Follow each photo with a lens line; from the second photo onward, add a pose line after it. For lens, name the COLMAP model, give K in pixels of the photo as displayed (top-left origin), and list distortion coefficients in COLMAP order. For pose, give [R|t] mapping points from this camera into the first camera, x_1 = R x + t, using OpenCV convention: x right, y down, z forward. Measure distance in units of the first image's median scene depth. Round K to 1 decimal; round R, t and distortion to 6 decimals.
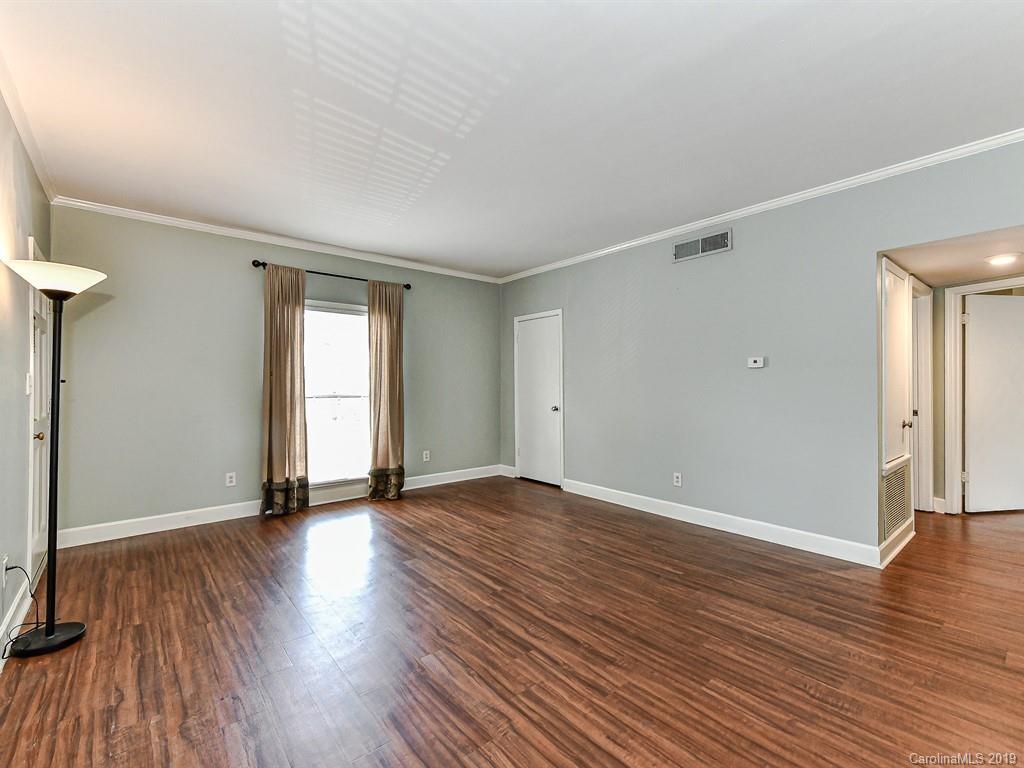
lens RADIAL K [[464.1, 0, 512.0], [0, 464.1, 387.9], [0, 0, 1]] dist [0.005923, -0.002850]
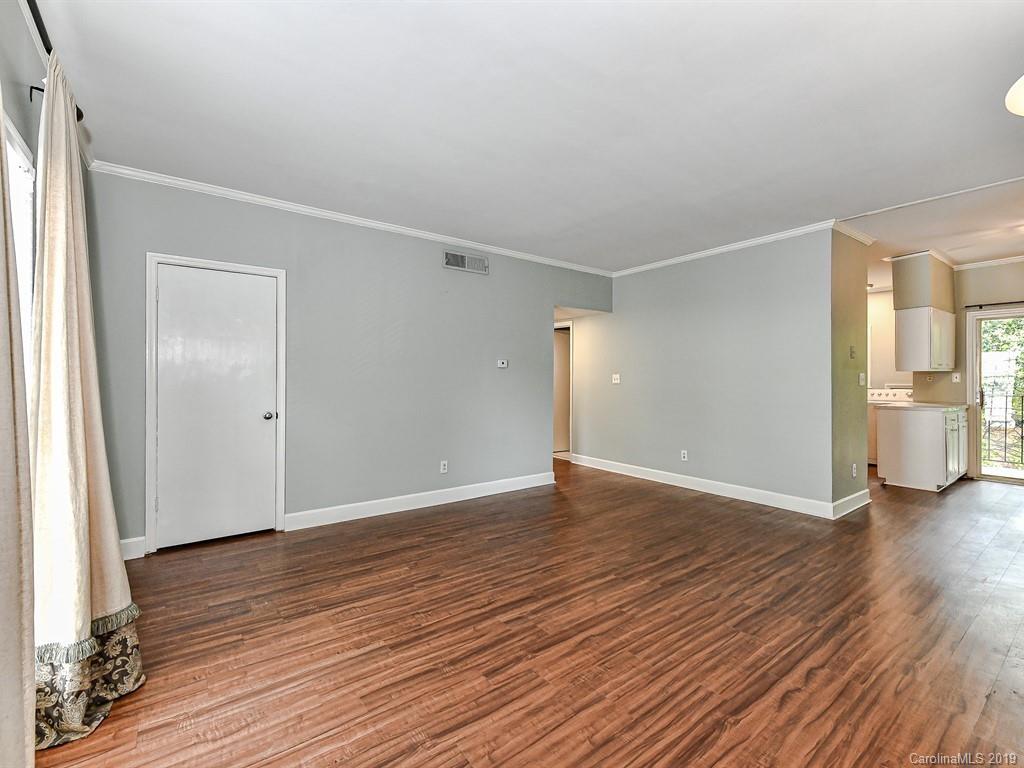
lens RADIAL K [[464.1, 0, 516.1], [0, 464.1, 370.3], [0, 0, 1]] dist [0.005923, -0.002850]
pose [[0.035793, 0.018647, 0.999185, -0.873567], [0.007286, 0.999794, -0.018920, -0.008465], [-0.999333, 0.007957, 0.035650, 0.949338]]
